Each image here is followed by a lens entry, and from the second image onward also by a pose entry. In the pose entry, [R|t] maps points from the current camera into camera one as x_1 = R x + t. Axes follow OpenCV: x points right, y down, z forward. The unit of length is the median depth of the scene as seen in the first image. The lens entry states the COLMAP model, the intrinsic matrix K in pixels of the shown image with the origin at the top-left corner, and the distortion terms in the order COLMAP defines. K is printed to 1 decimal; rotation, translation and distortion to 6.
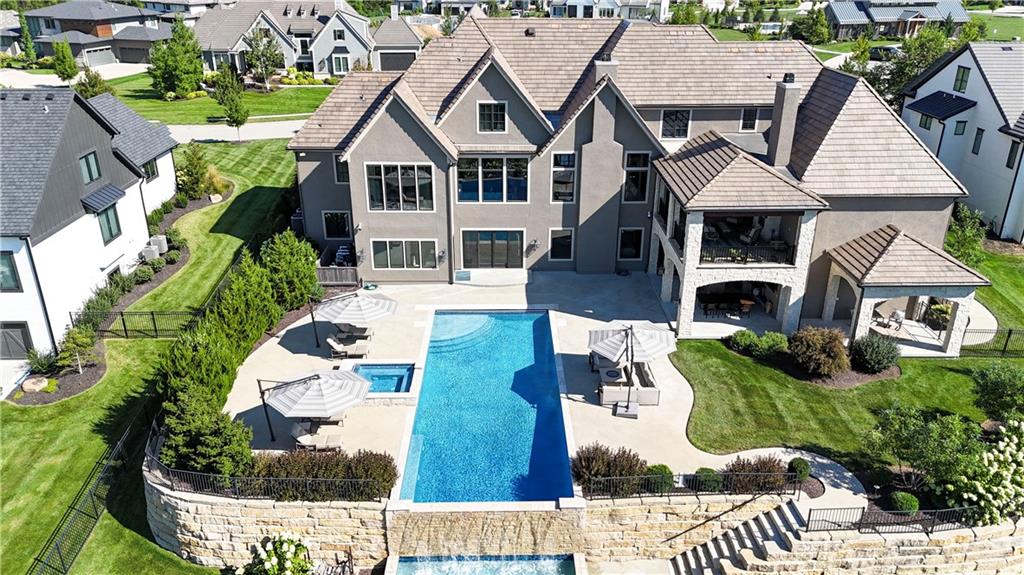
lens RADIAL K [[749.3, 0, 517.8], [0, 749.3, 293.2], [0, 0, 1]] dist [0.045583, -0.029714]
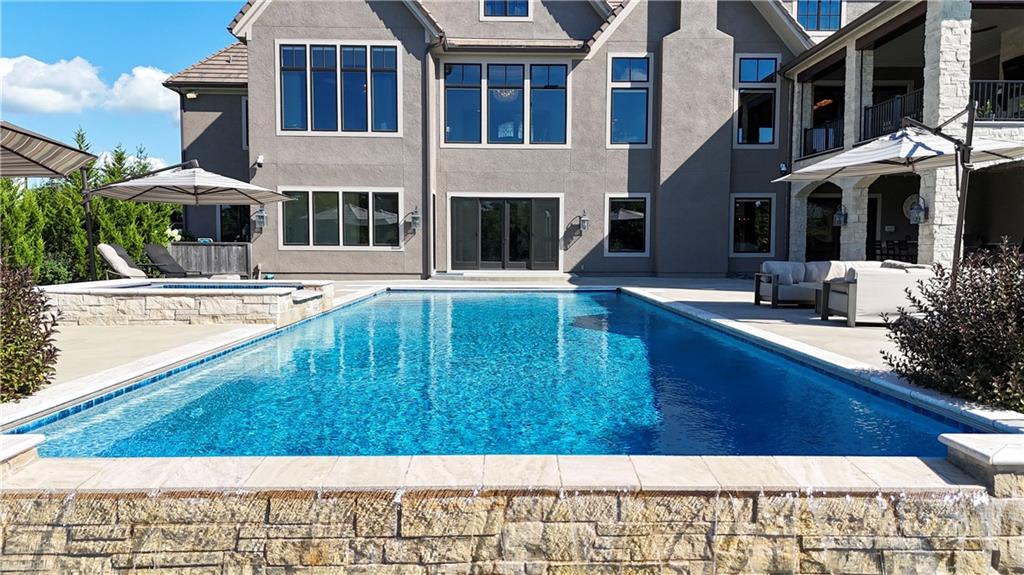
lens RADIAL K [[749.3, 0, 511.3], [0, 749.3, 285.5], [0, 0, 1]] dist [0.045583, -0.029714]
pose [[0.999914, -0.004070, -0.012432, -0.023182], [-0.000622, 0.934508, -0.355941, 0.187715], [0.013066, 0.355918, 0.934426, 0.526348]]
